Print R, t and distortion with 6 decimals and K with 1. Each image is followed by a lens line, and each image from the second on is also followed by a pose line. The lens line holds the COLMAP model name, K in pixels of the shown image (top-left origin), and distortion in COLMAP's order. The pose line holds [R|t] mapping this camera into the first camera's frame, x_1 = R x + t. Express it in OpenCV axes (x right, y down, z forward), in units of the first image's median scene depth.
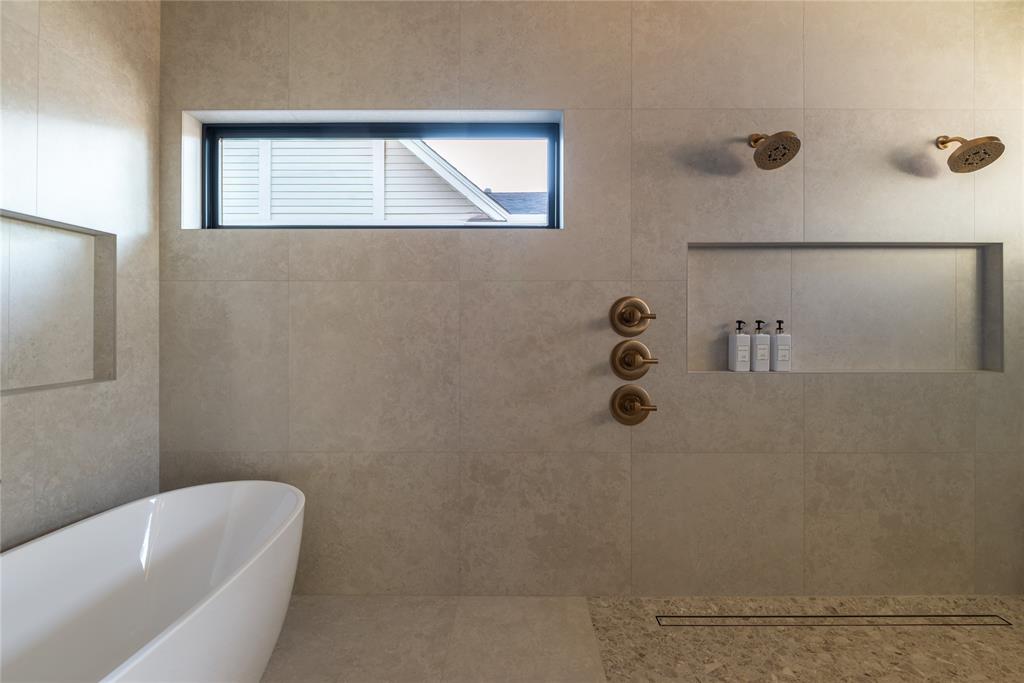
lens RADIAL K [[485.4, 0, 511.6], [0, 485.4, 319.8], [0, 0, 1]] dist [0.015004, -0.000178]
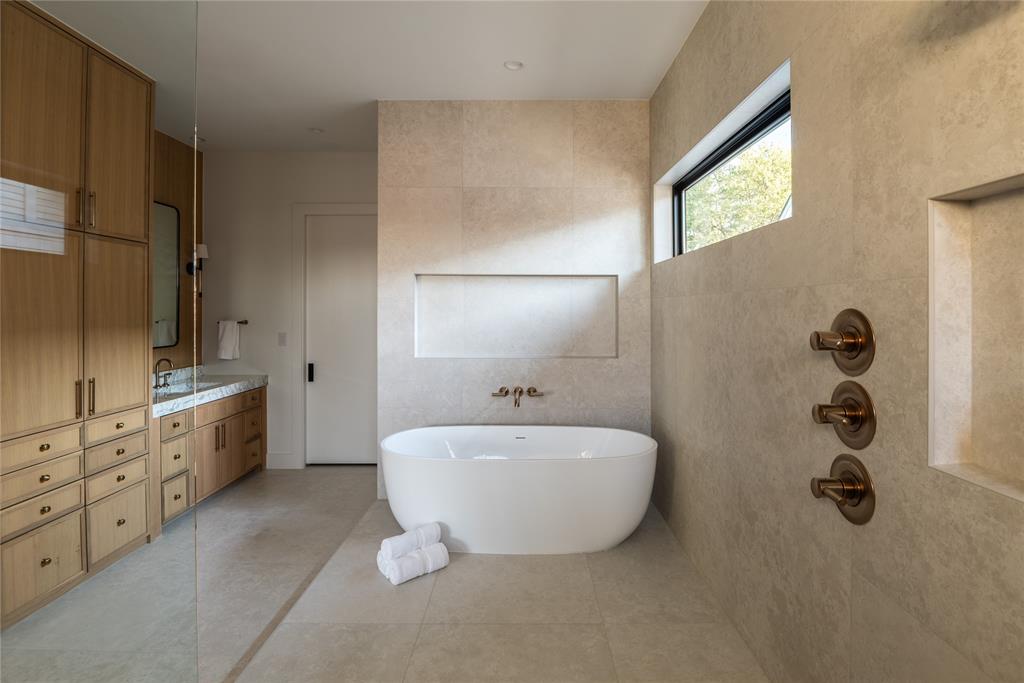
lens RADIAL K [[505.6, 0, 512.0], [0, 505.6, 306.3], [0, 0, 1]] dist [-0.000547, -0.000315]
pose [[-0.026241, -0.002456, -0.999653, 0.886745], [0.010096, 0.999945, -0.002722, -0.054108], [0.999605, -0.010164, -0.026215, 0.599383]]
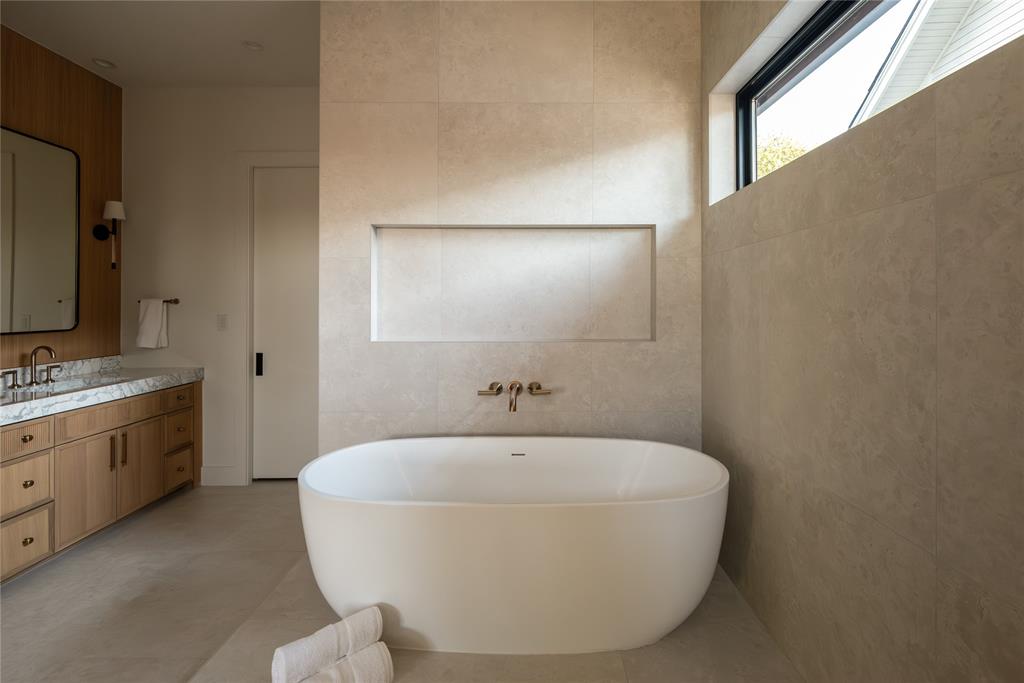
lens RADIAL K [[475.7, 0, 535.2], [0, 475.7, 305.4], [0, 0, 1]] dist [0.013122, -0.000201]
pose [[0.010600, 0.000523, -0.999944, 0.352753], [0.007422, 0.999972, 0.000602, 0.025346], [0.999916, -0.007428, 0.010596, 0.608950]]
